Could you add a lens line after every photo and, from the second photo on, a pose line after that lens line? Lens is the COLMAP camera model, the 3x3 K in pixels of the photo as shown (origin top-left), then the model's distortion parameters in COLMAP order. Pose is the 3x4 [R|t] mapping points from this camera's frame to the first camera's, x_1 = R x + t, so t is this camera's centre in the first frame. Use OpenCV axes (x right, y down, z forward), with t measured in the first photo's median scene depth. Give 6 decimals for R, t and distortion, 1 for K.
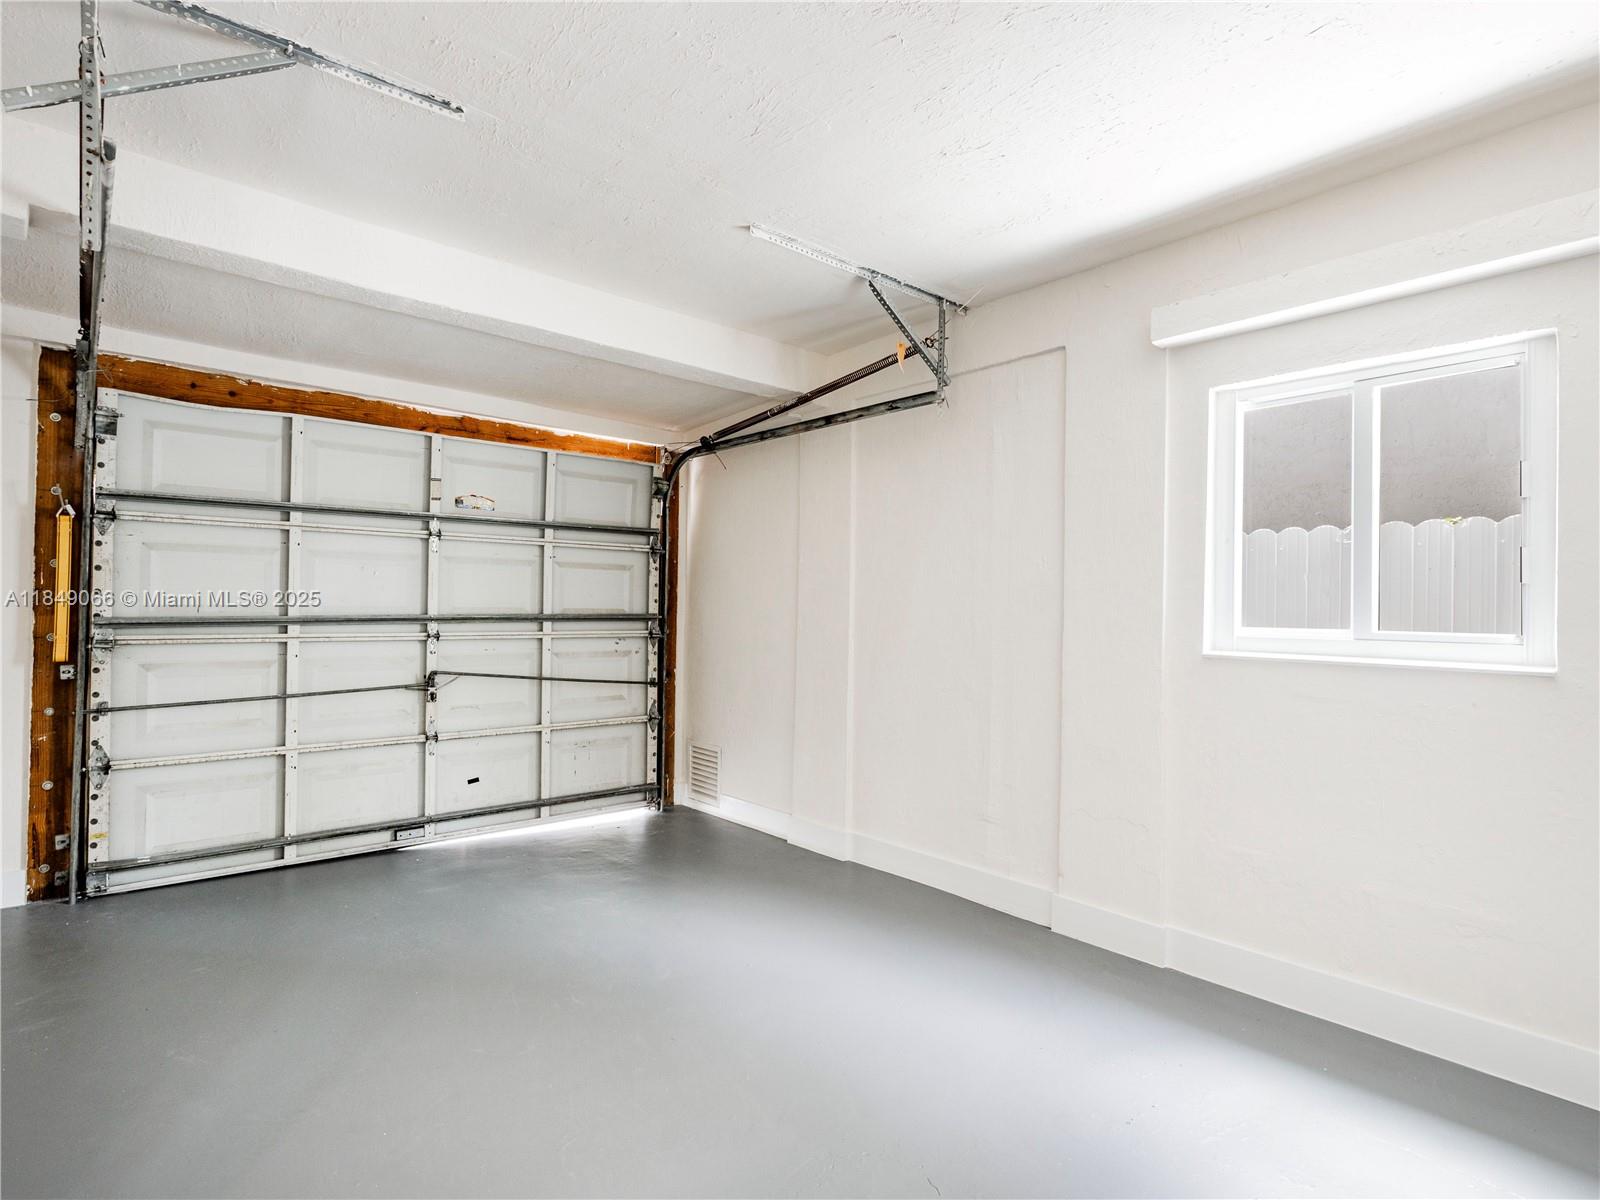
lens RADIAL K [[829.7, 0, 800.0], [0, 829.7, 600.0], [0, 0, 1]] dist [-0.006549, -0.000130]
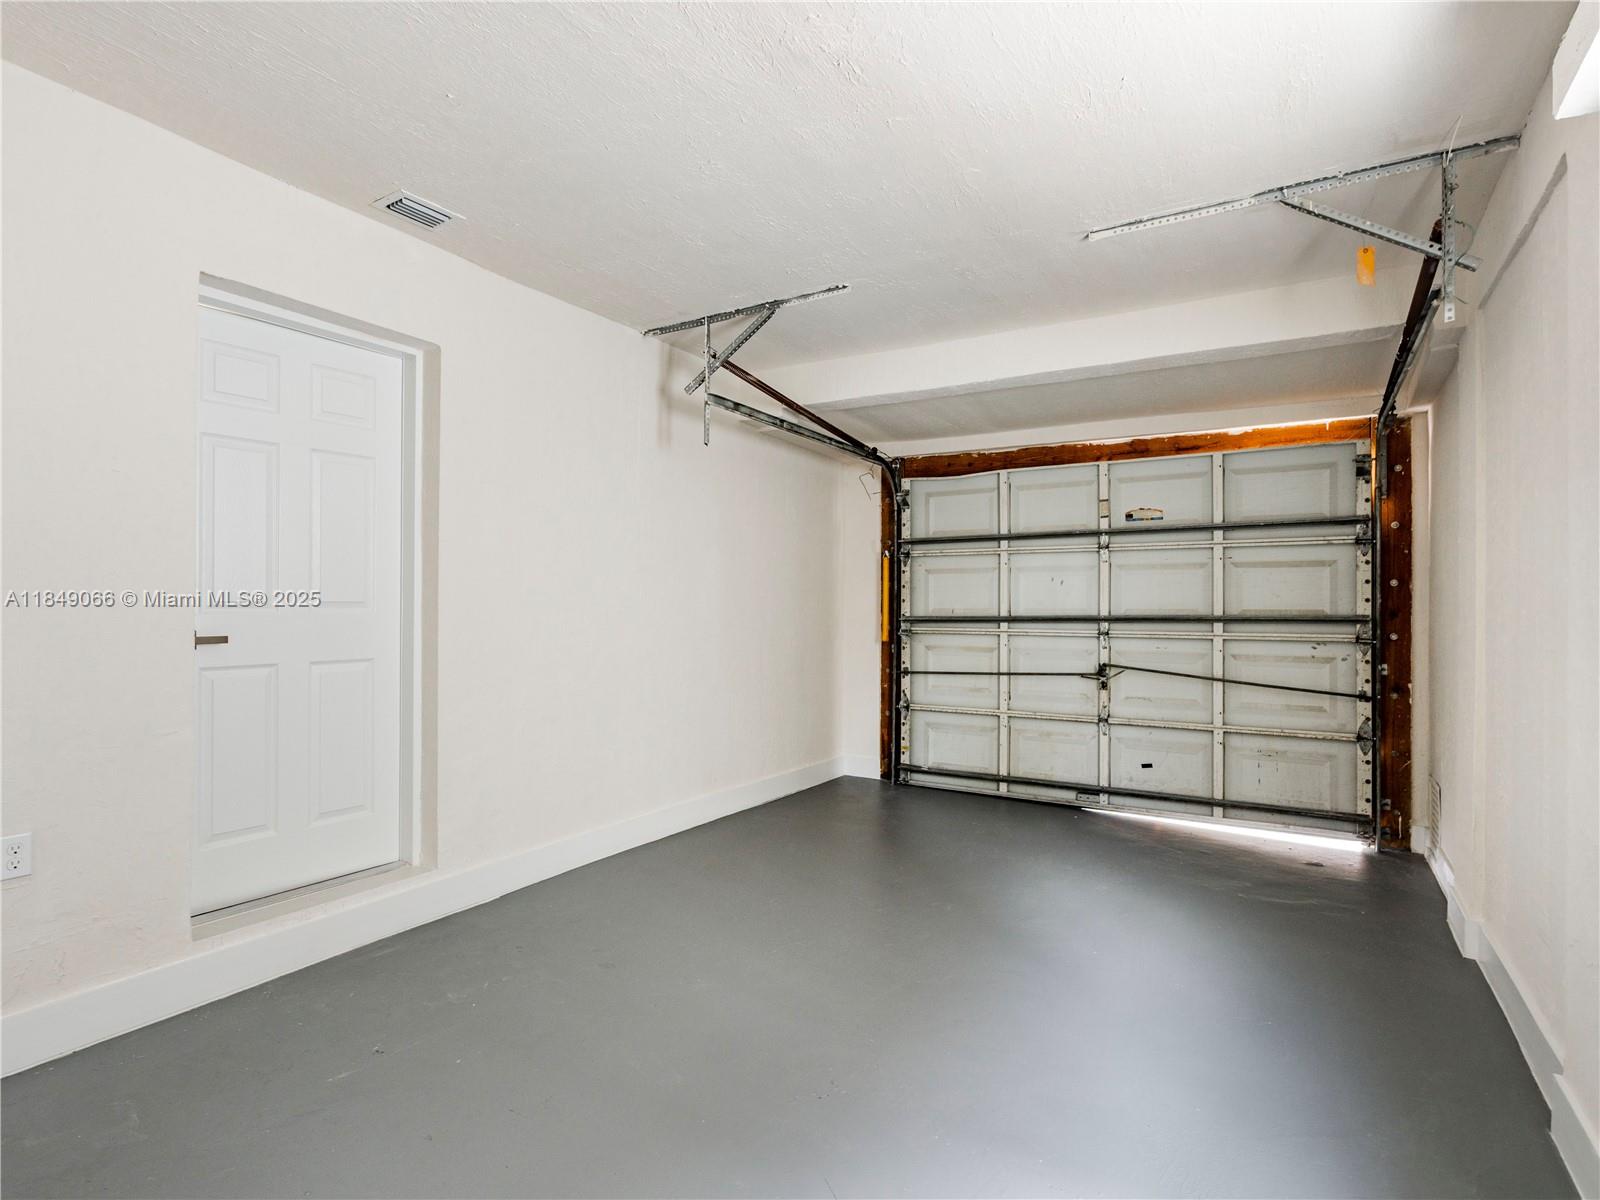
lens RADIAL K [[829.7, 0, 800.0], [0, 829.7, 600.0], [0, 0, 1]] dist [-0.006549, -0.000130]
pose [[0.305700, -0.021684, -0.951881, 0.539982], [0.007711, 0.999764, -0.020298, 0.016228], [0.952097, -0.001135, 0.305795, 0.227773]]
